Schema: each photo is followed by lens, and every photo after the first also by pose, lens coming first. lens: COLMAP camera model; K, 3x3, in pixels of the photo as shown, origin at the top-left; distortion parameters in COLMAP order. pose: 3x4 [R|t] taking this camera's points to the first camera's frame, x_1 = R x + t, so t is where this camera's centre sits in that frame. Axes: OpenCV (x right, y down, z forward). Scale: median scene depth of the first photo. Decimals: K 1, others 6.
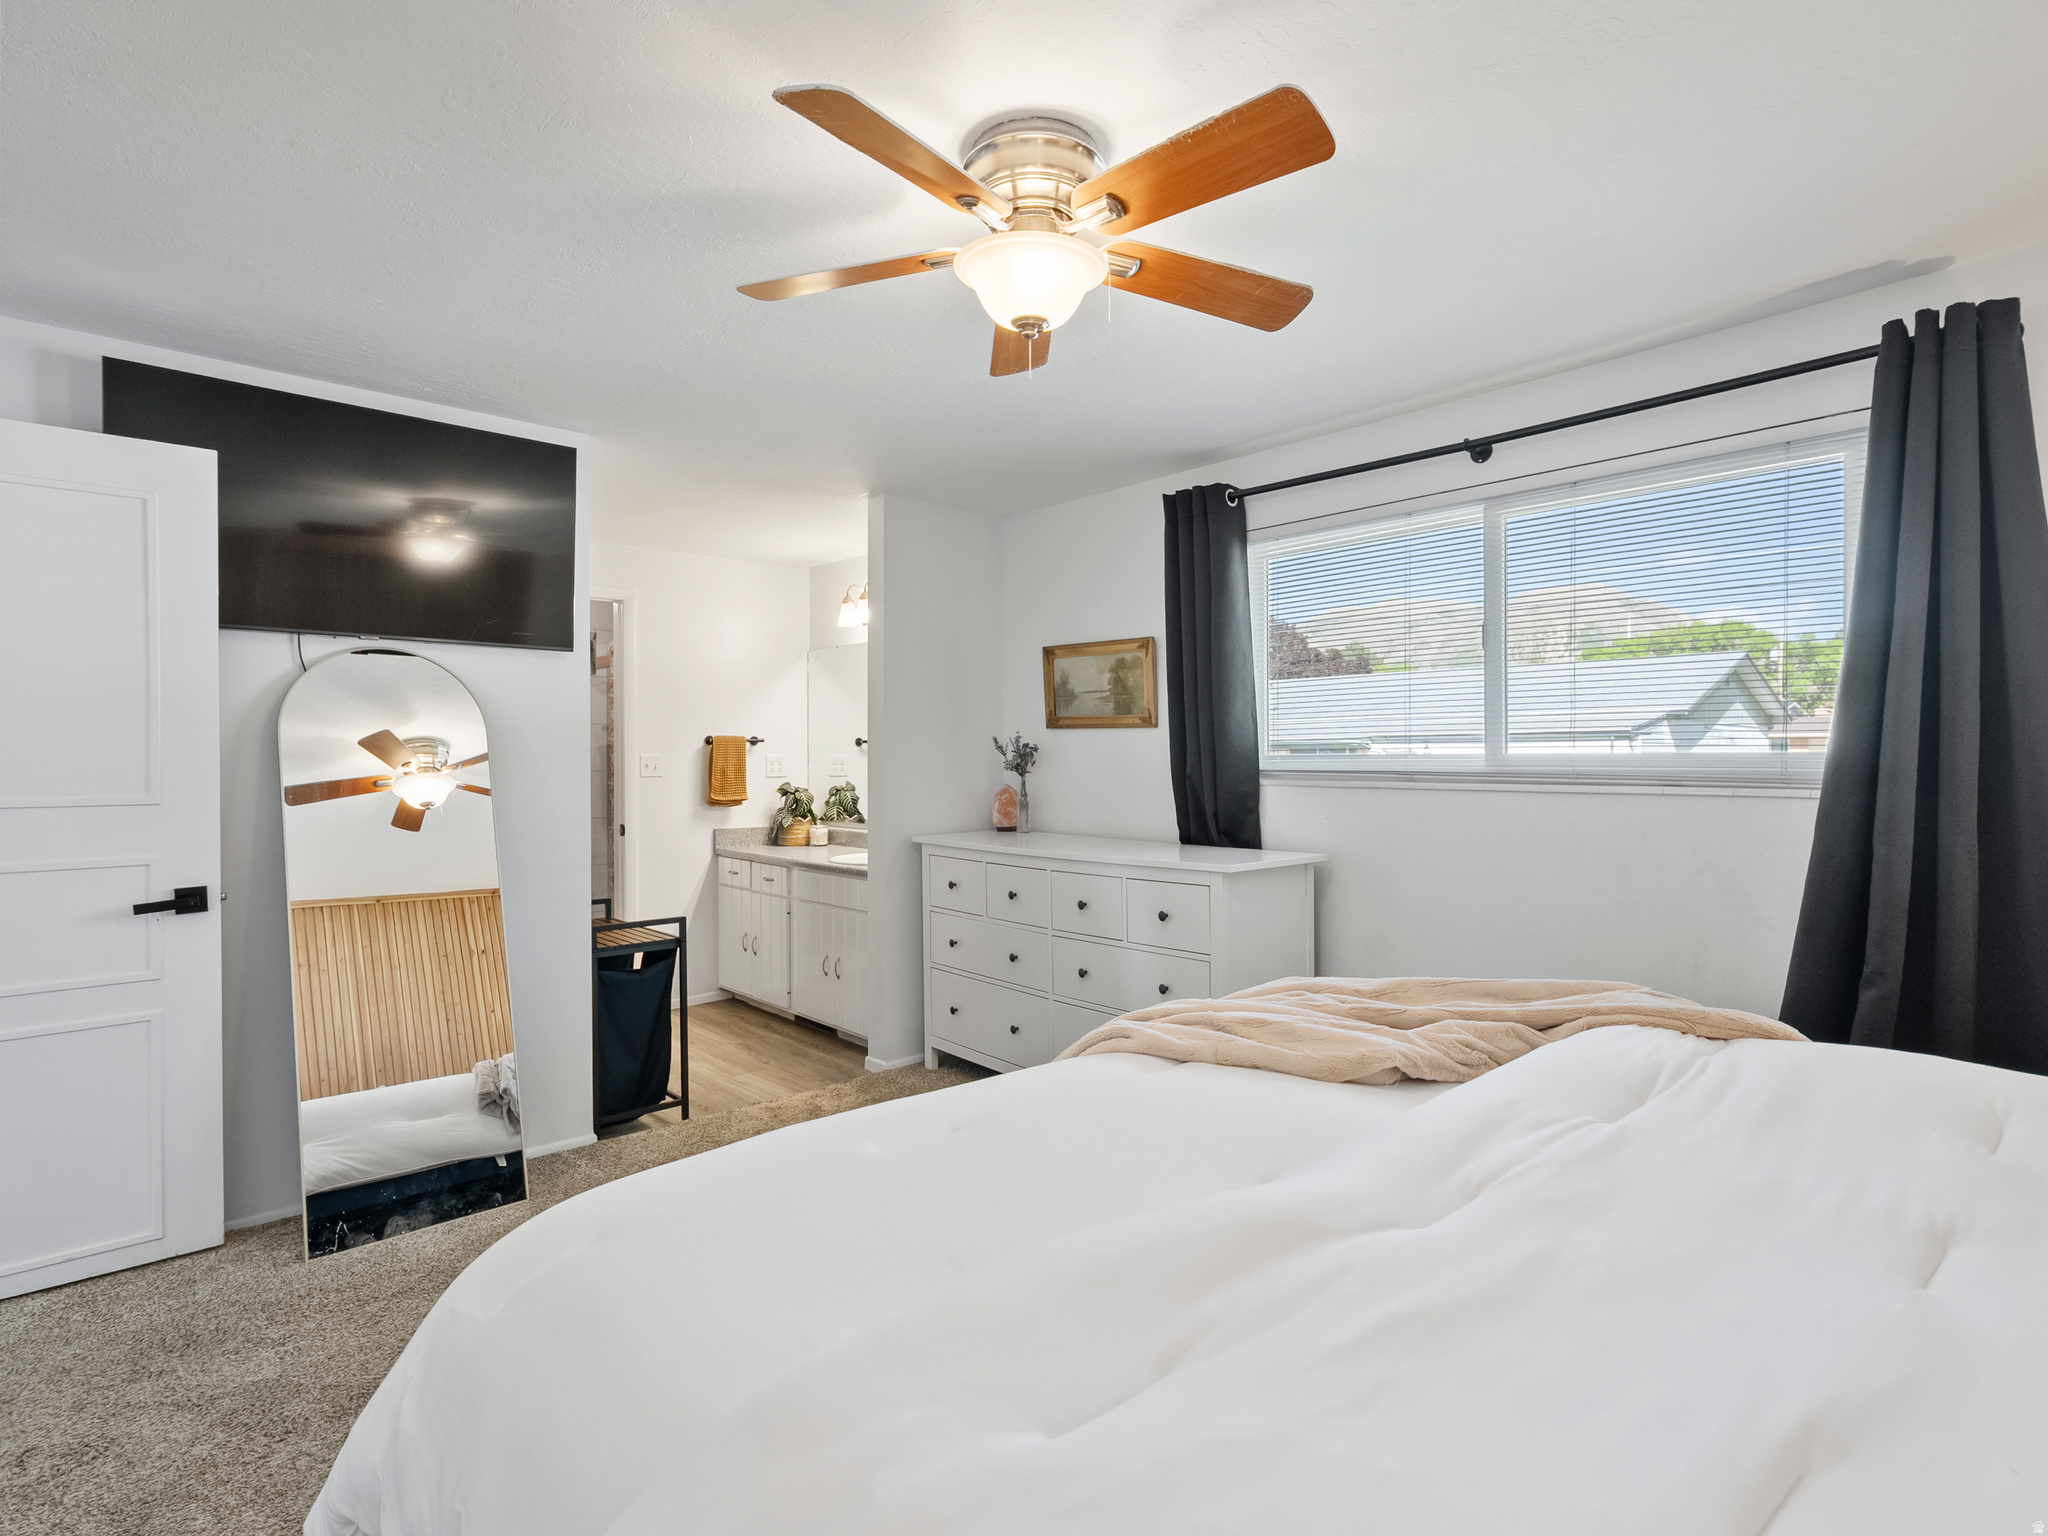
lens RADIAL K [[1050.8, 0, 1029.6], [0, 1050.8, 757.8], [0, 0, 1]] dist [-0.004431, 0.002590]
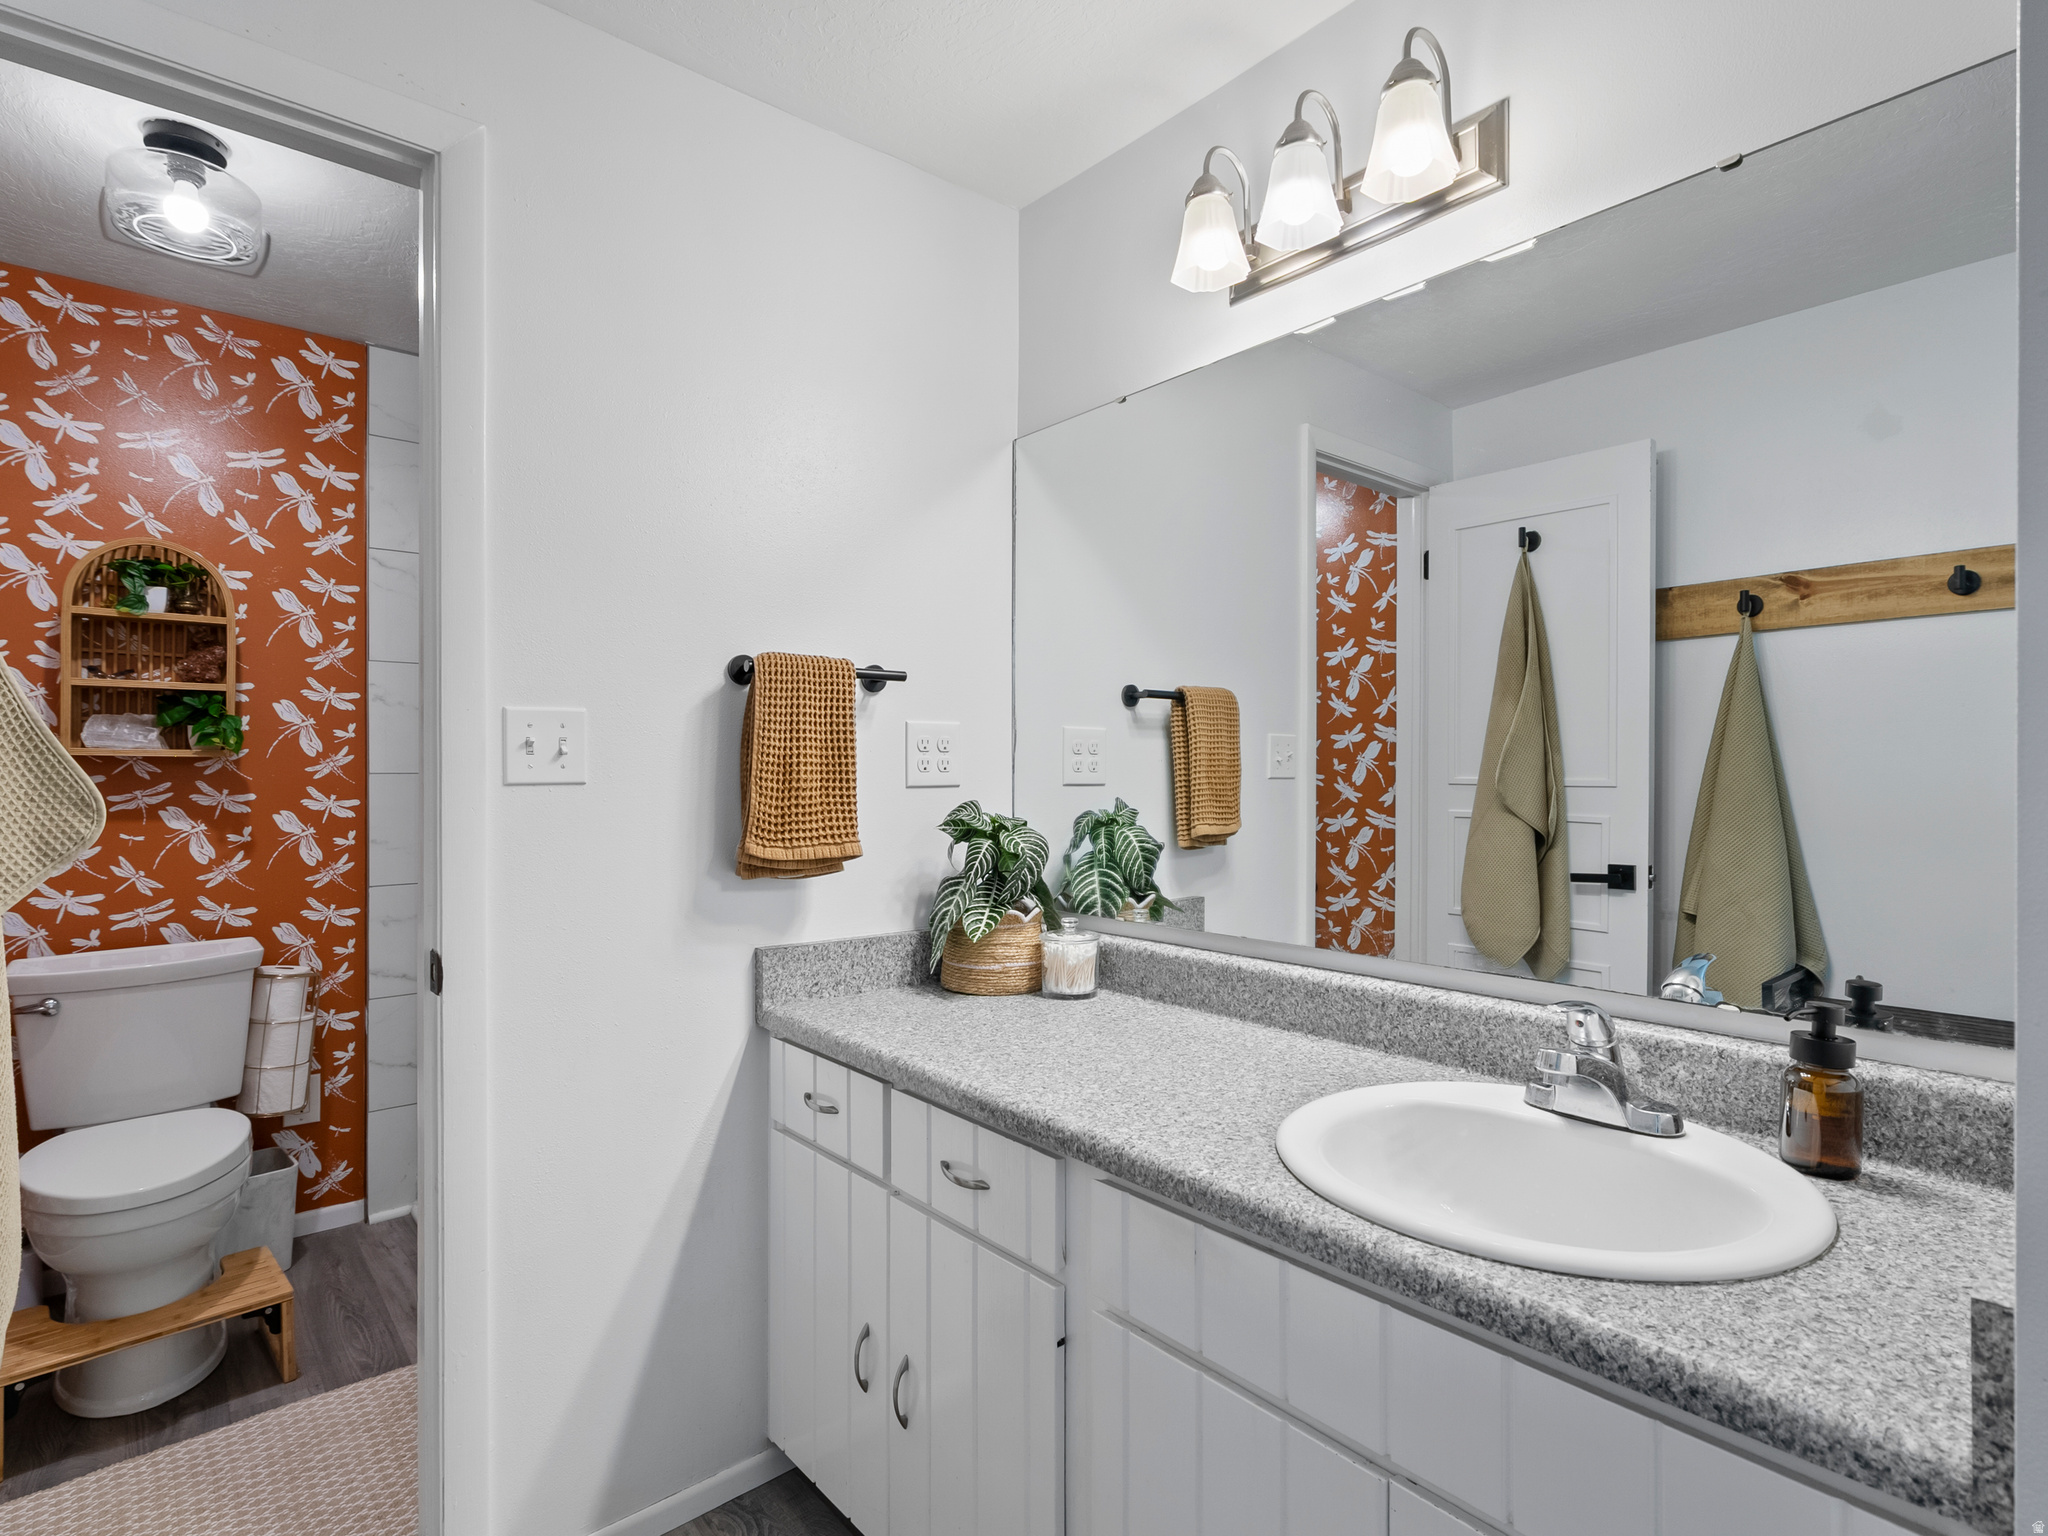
lens RADIAL K [[1050.8, 0, 1029.6], [0, 1050.8, 757.8], [0, 0, 1]] dist [-0.004431, 0.002590]
pose [[0.999564, -0.000746, -0.029533, -0.203791], [0.000308, 0.999890, -0.014824, 0.014472], [0.029540, 0.014809, 0.999454, 0.669692]]
